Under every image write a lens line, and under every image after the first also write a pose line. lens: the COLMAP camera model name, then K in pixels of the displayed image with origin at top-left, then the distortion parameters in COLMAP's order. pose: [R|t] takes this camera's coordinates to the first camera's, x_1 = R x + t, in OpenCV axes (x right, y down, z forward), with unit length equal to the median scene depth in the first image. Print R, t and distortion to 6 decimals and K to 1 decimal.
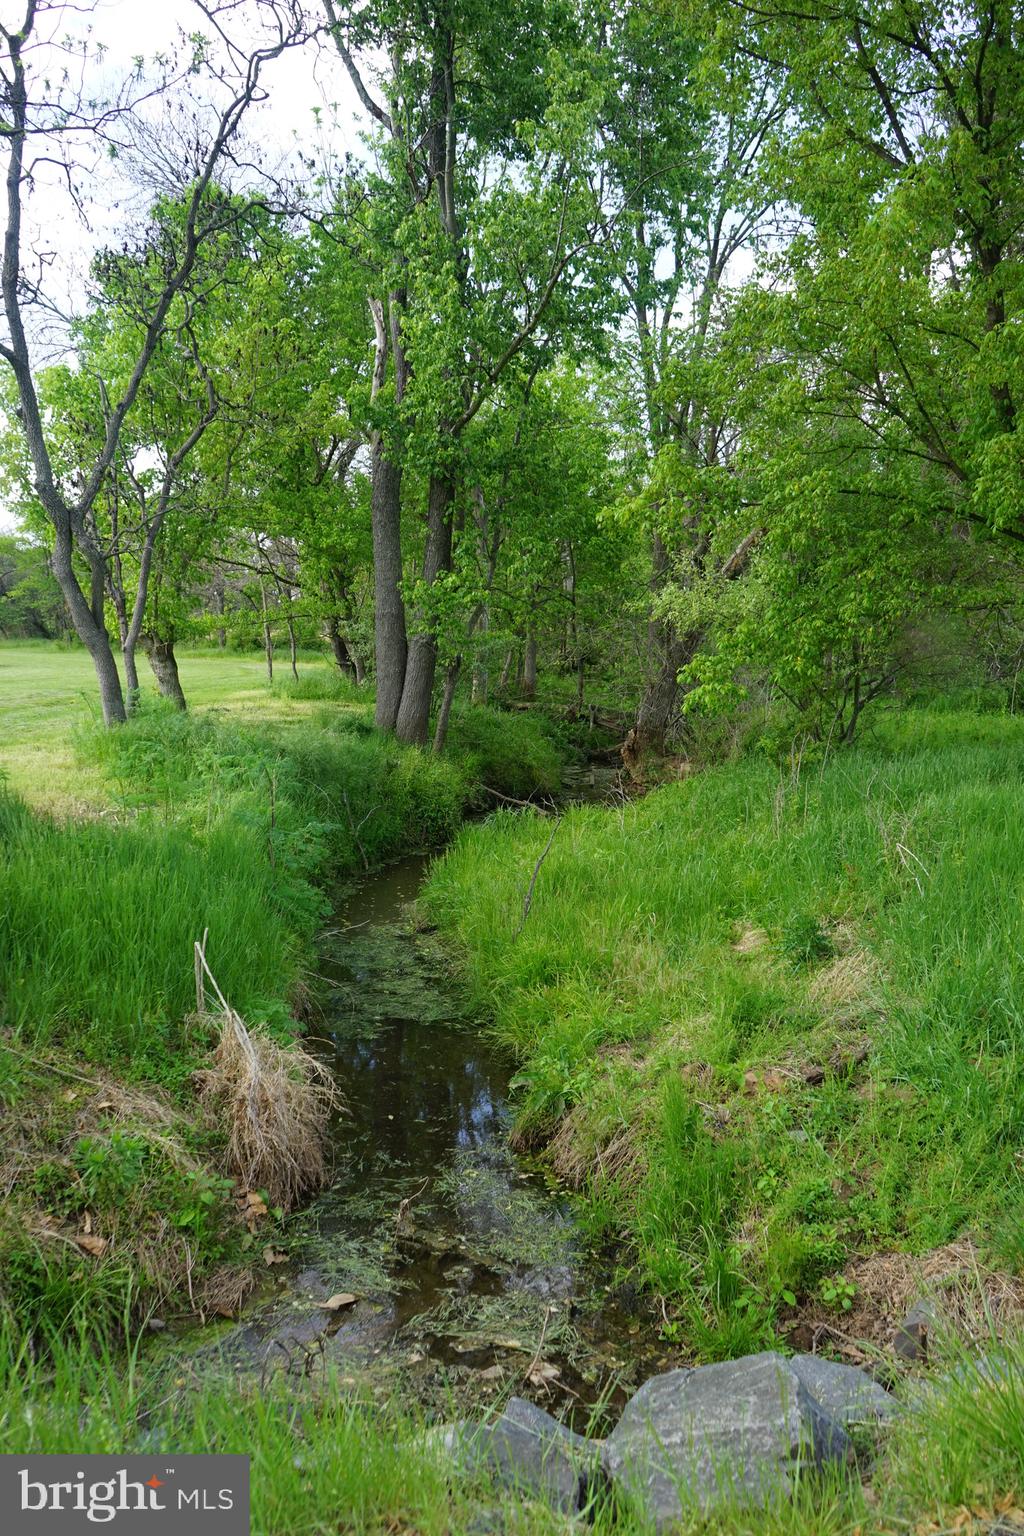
lens RADIAL K [[1226.1, 0, 512.0], [0, 1226.1, 768.0], [0, 0, 1]] dist [-0.006014, 0.008579]
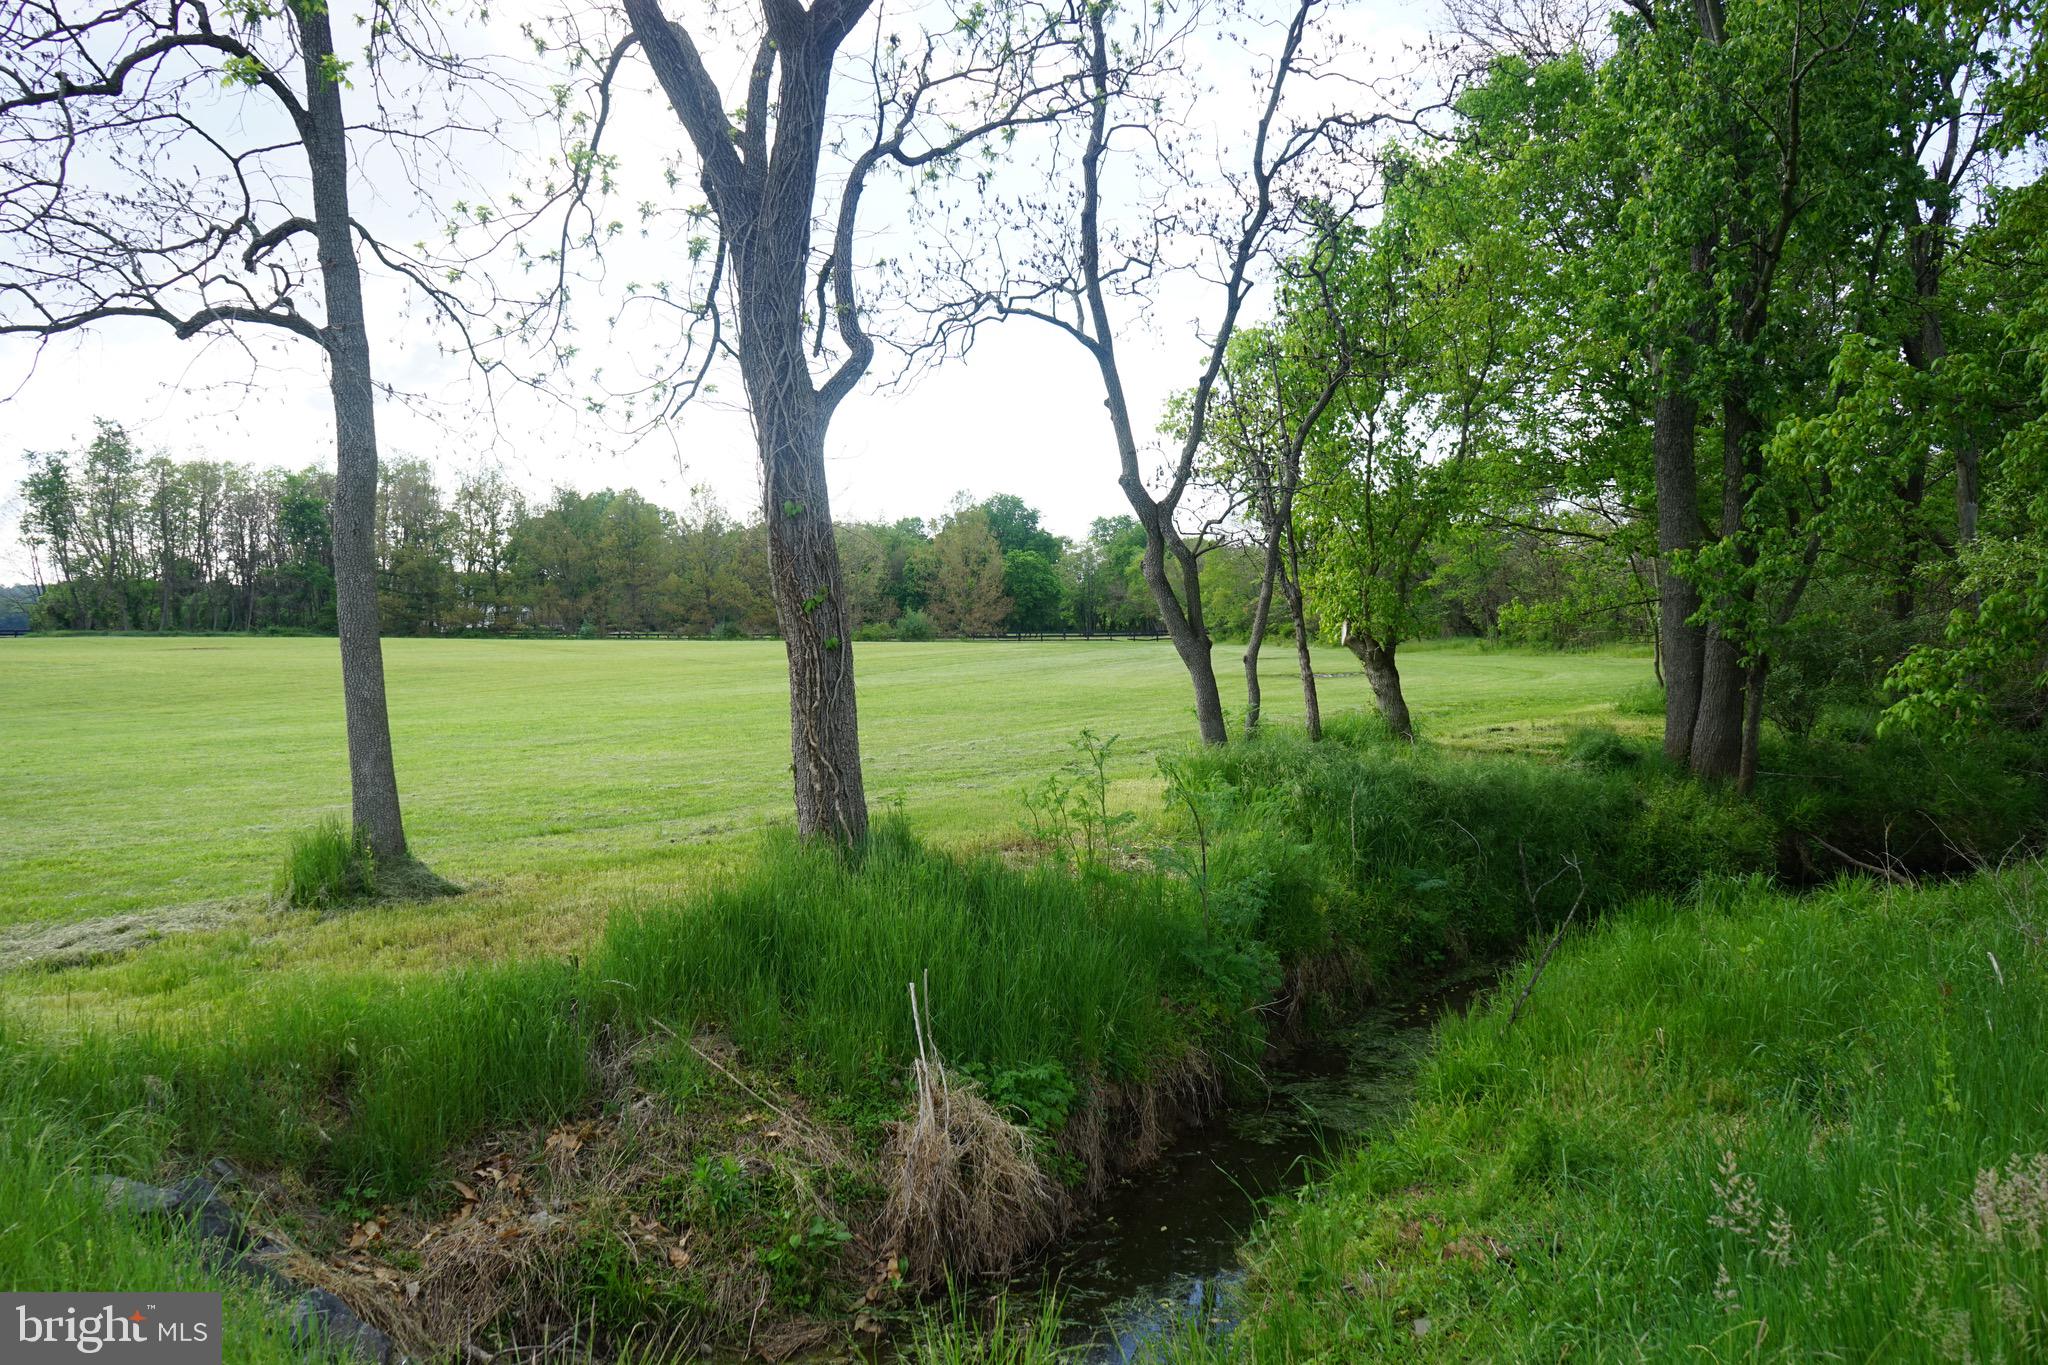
lens RADIAL K [[1634.8, 0, 1024.0], [0, 1634.8, 682.5], [0, 0, 1]] dist [-0.006014, 0.008579]
pose [[0.790826, -0.019340, -0.611735, 0.266160], [-0.026544, 0.997476, -0.065851, -0.002973], [0.611465, 0.068314, 0.788317, 0.025125]]
